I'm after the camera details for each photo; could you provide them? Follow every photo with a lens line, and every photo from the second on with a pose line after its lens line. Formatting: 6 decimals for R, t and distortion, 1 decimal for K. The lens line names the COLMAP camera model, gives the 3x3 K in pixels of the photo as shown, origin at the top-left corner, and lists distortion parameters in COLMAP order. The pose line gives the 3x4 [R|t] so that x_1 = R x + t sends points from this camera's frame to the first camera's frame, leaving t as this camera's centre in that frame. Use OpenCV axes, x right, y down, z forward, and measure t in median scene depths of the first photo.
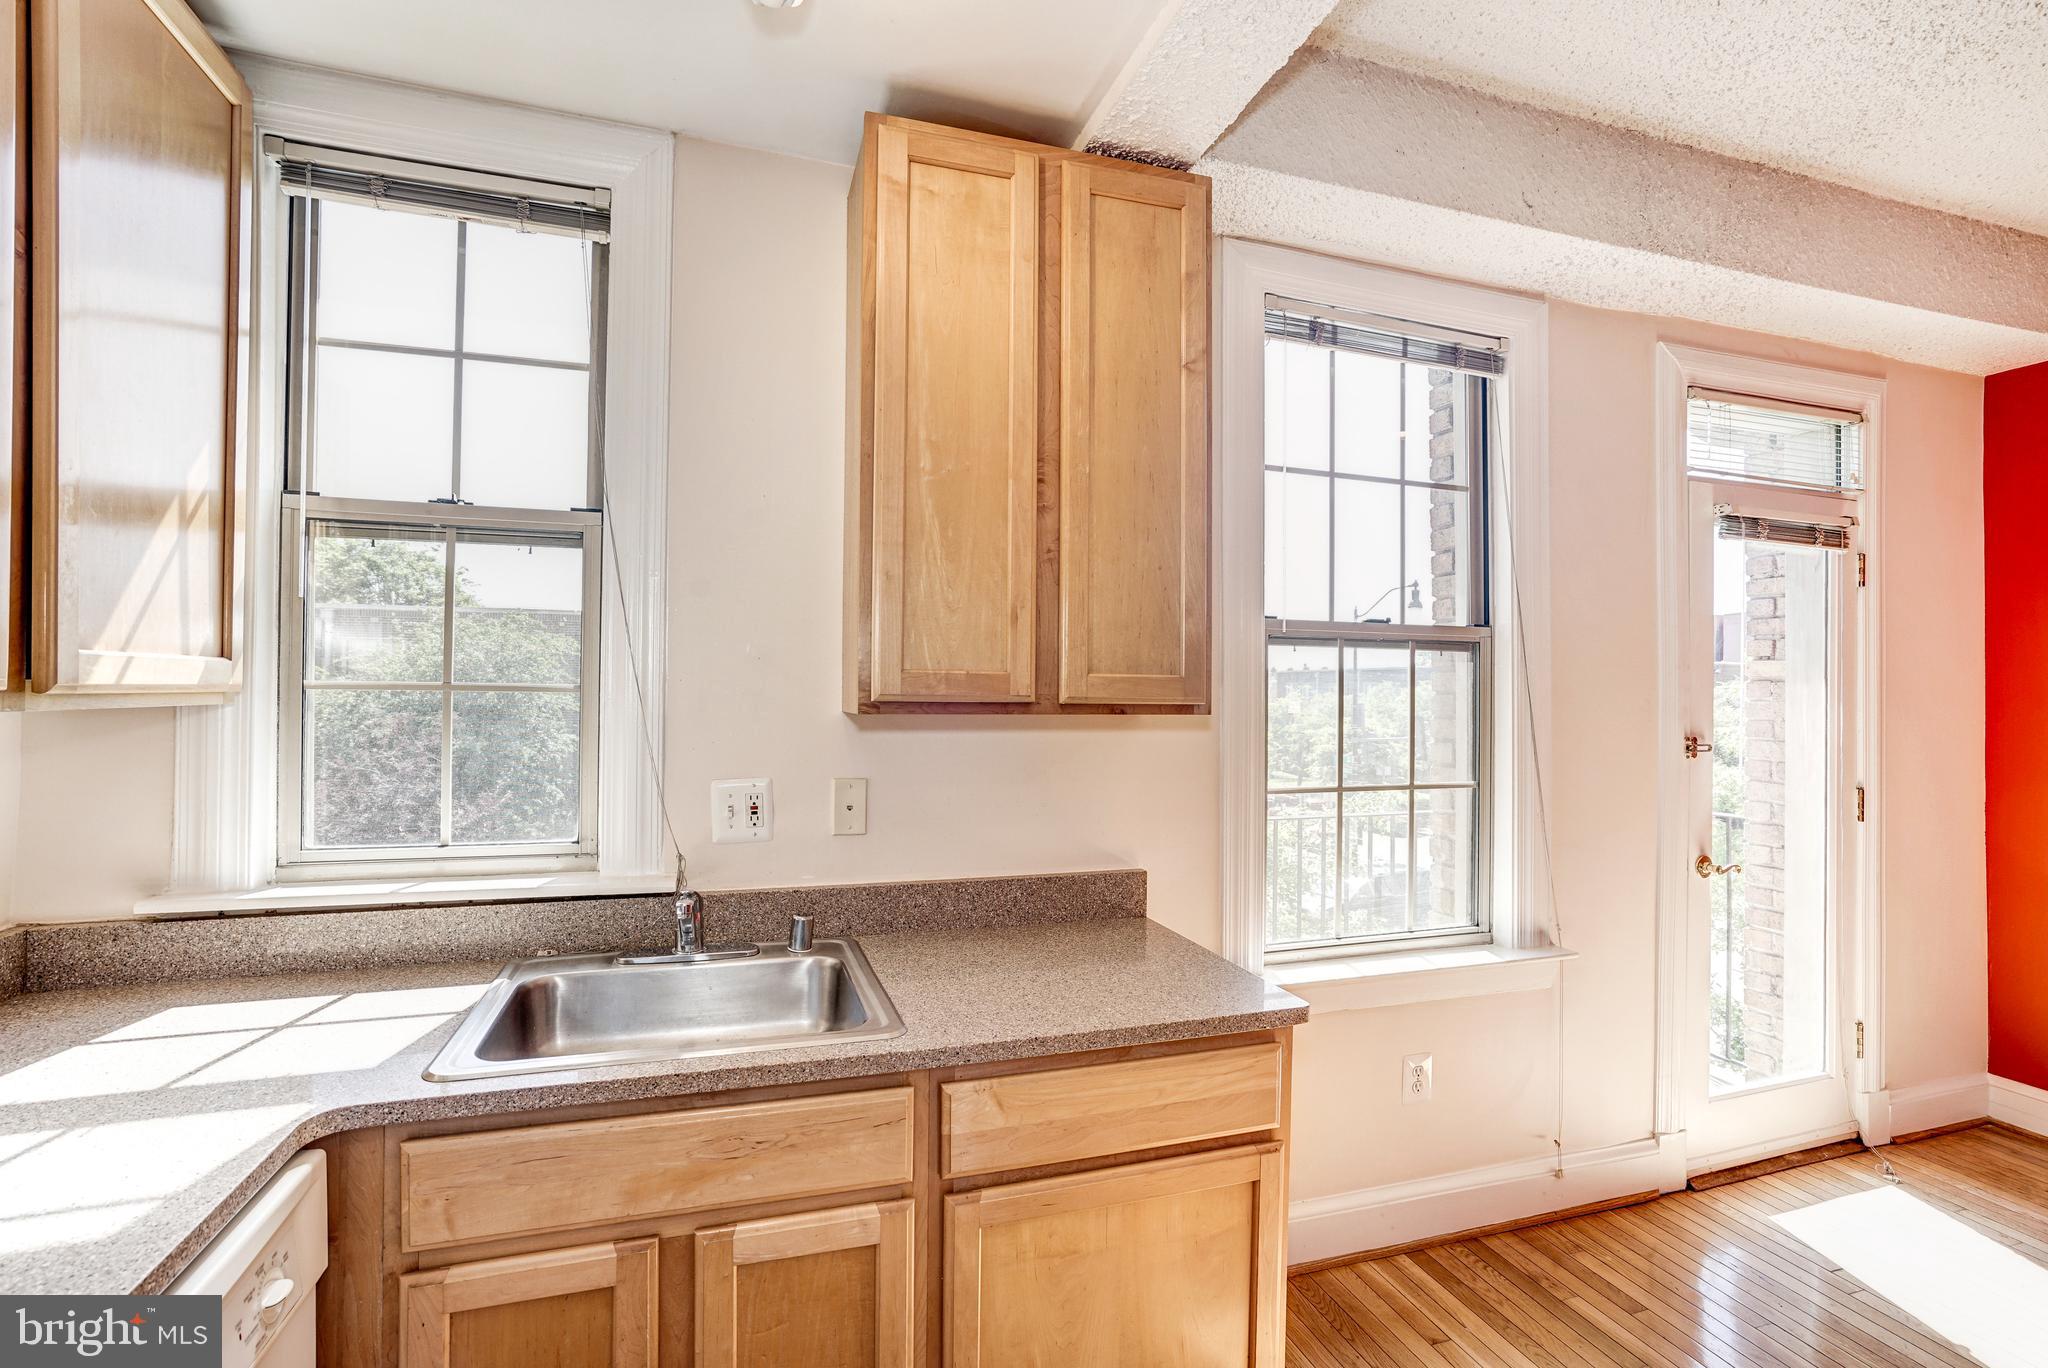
lens RADIAL K [[942.2, 0, 1018.3], [0, 942.2, 687.7], [0, 0, 1]] dist [-0.026494, 0.010430]
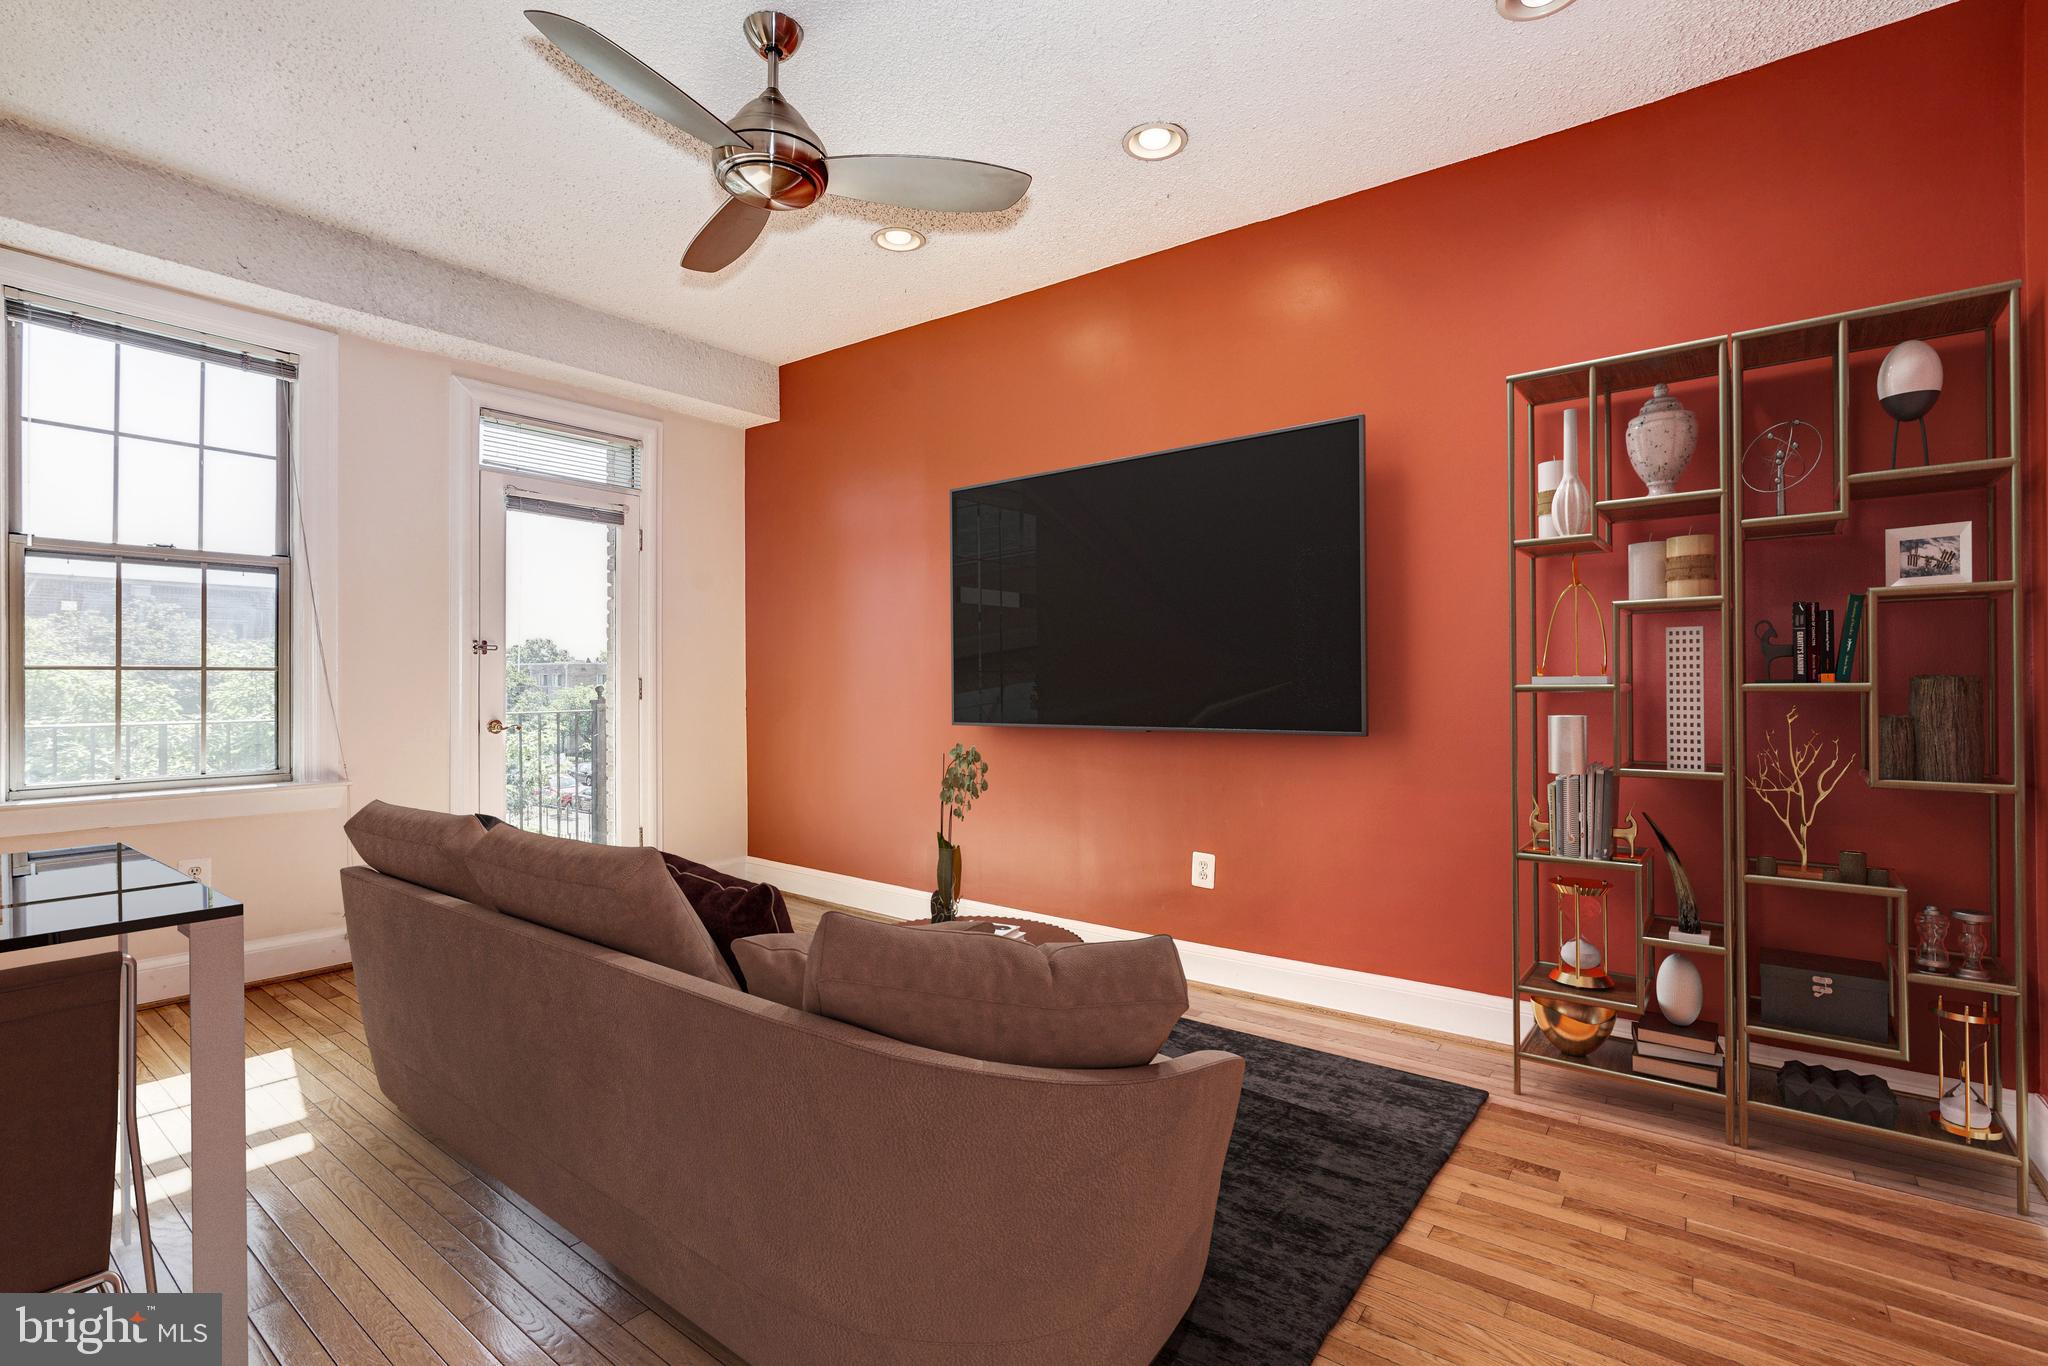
lens RADIAL K [[942.2, 0, 1034.1], [0, 942.2, 673.0], [0, 0, 1]] dist [-0.026494, 0.010430]
pose [[0.816036, -0.007230, 0.577956, 0.593961], [0.009279, 0.999957, -0.000591, 0.117724], [-0.577927, 0.005845, 0.816068, -0.773067]]
